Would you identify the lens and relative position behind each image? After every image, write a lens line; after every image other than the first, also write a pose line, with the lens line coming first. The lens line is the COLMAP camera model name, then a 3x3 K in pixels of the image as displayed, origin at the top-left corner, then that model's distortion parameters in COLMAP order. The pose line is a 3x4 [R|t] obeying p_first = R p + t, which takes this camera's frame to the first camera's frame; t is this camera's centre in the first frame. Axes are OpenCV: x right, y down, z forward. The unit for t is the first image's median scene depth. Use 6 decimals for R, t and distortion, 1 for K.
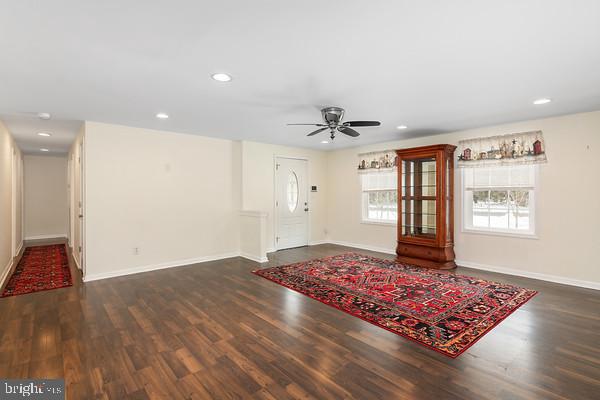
lens RADIAL K [[288.3, 0, 299.0], [0, 288.3, 195.6], [0, 0, 1]] dist [-0.000464, 0.000561]
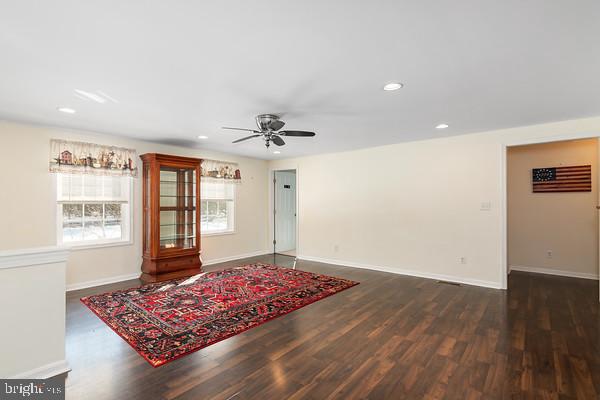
lens RADIAL K [[288.3, 0, 299.0], [0, 288.3, 195.6], [0, 0, 1]] dist [-0.000464, 0.000561]
pose [[-0.165640, 0.029343, 0.985750, -0.860955], [0.006478, 0.999568, -0.028666, -0.005155], [-0.986165, 0.001637, -0.165759, 1.058116]]
